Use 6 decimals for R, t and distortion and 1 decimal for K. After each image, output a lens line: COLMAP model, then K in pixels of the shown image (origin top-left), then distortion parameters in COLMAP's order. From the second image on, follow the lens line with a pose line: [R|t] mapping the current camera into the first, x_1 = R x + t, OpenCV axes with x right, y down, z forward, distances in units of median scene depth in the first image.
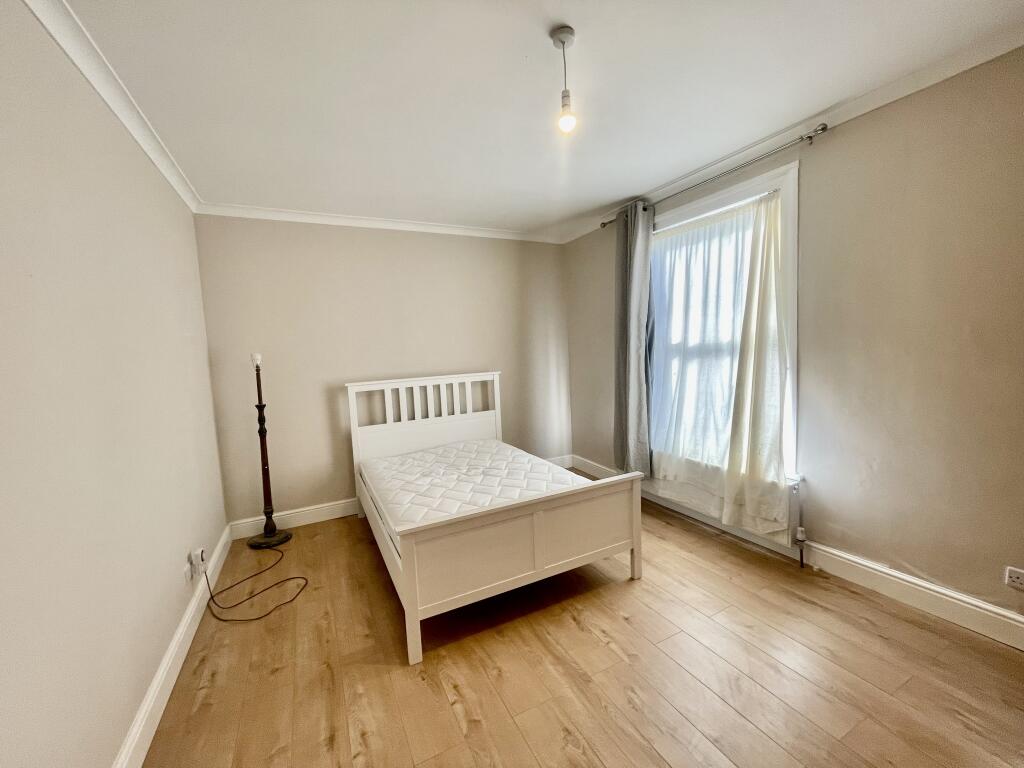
lens RADIAL K [[414.2, 0, 511.9], [0, 414.2, 377.6], [0, 0, 1]] dist [0.002457, -0.001435]
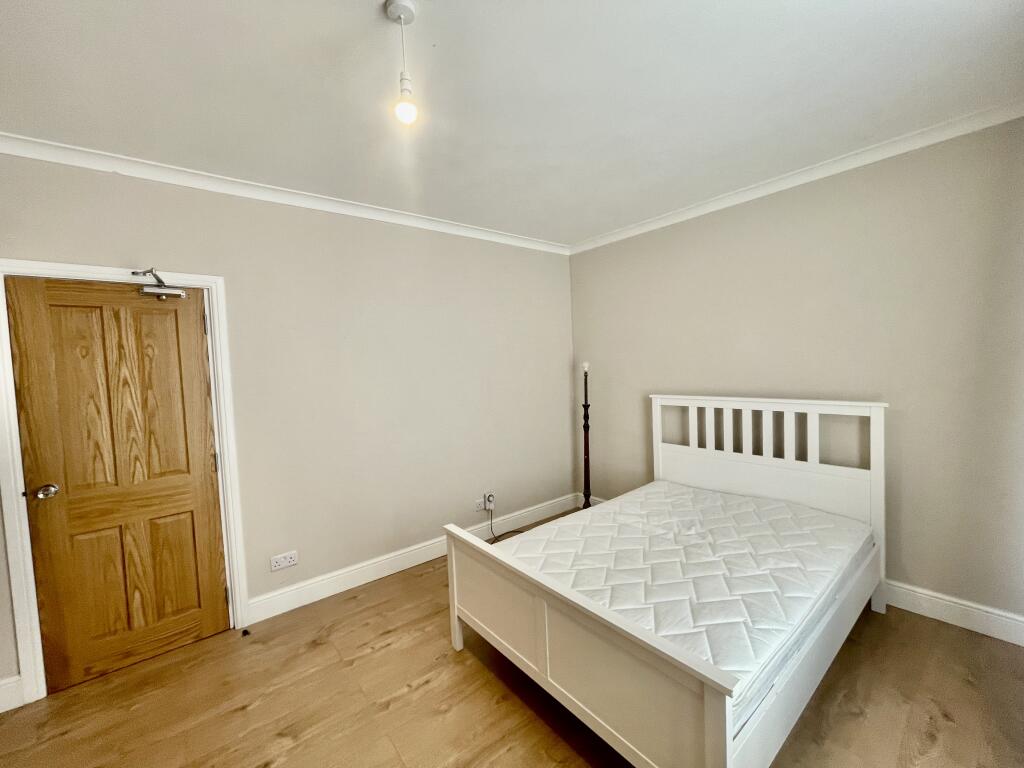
lens RADIAL K [[414.2, 0, 515.3], [0, 414.2, 383.4], [0, 0, 1]] dist [0.002457, -0.001435]
pose [[0.209193, 0.090145, -0.973711, 0.513298], [-0.037932, 0.995741, 0.084035, -0.088480], [0.977138, 0.019356, 0.211722, 0.539891]]
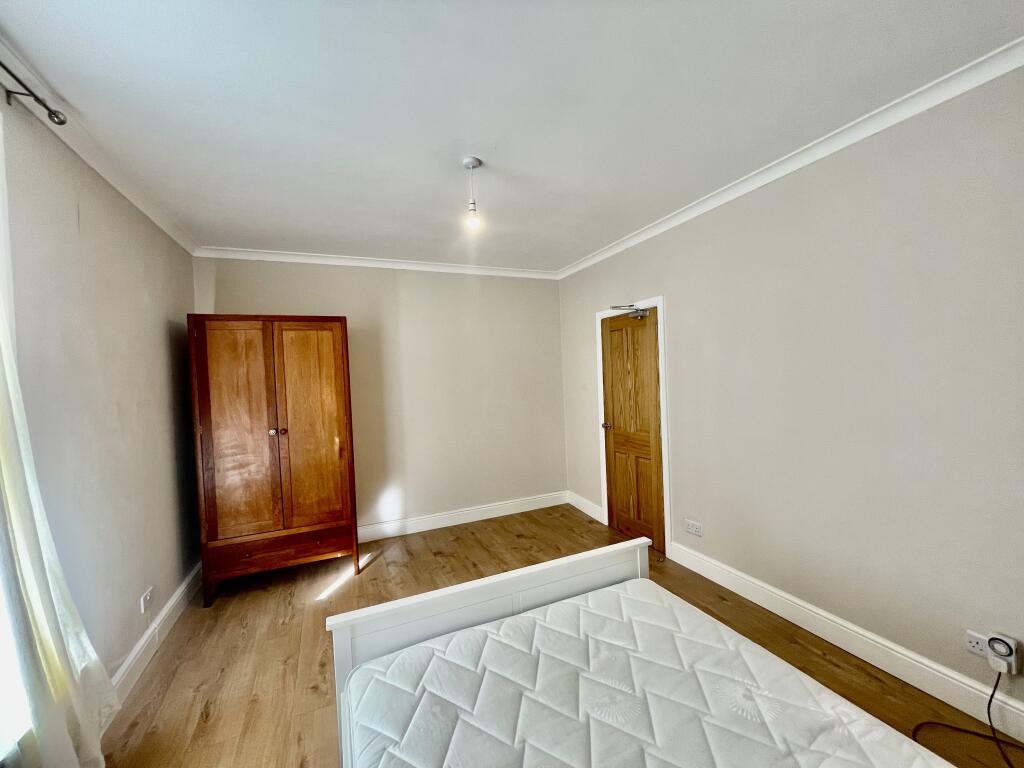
lens RADIAL K [[414.2, 0, 513.3], [0, 414.2, 388.0], [0, 0, 1]] dist [0.002457, -0.001435]
pose [[-0.994897, 0.089714, 0.046157, -0.005188], [0.094065, 0.990241, 0.102833, -0.112833], [-0.036481, 0.106650, -0.993627, 1.211195]]
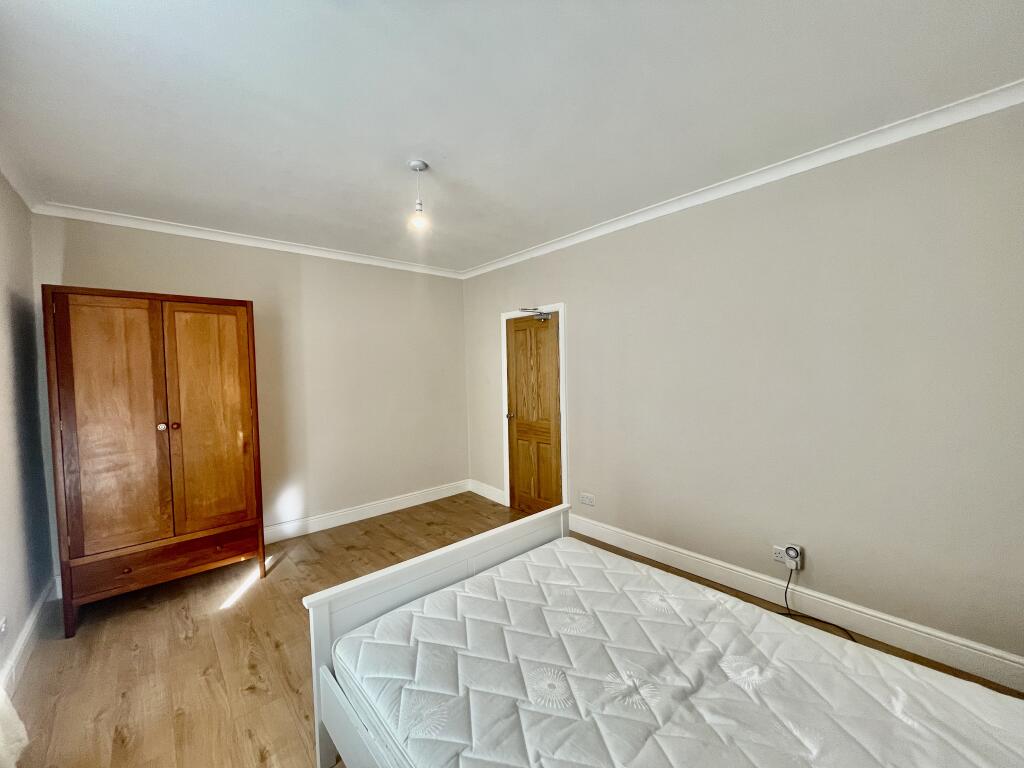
lens RADIAL K [[414.2, 0, 514.1], [0, 414.2, 387.8], [0, 0, 1]] dist [0.002457, -0.001435]
pose [[-0.960911, 0.083567, -0.263944, 0.122573], [0.050472, 0.990258, 0.129776, -0.117037], [0.272218, 0.111382, -0.955768, 1.277511]]
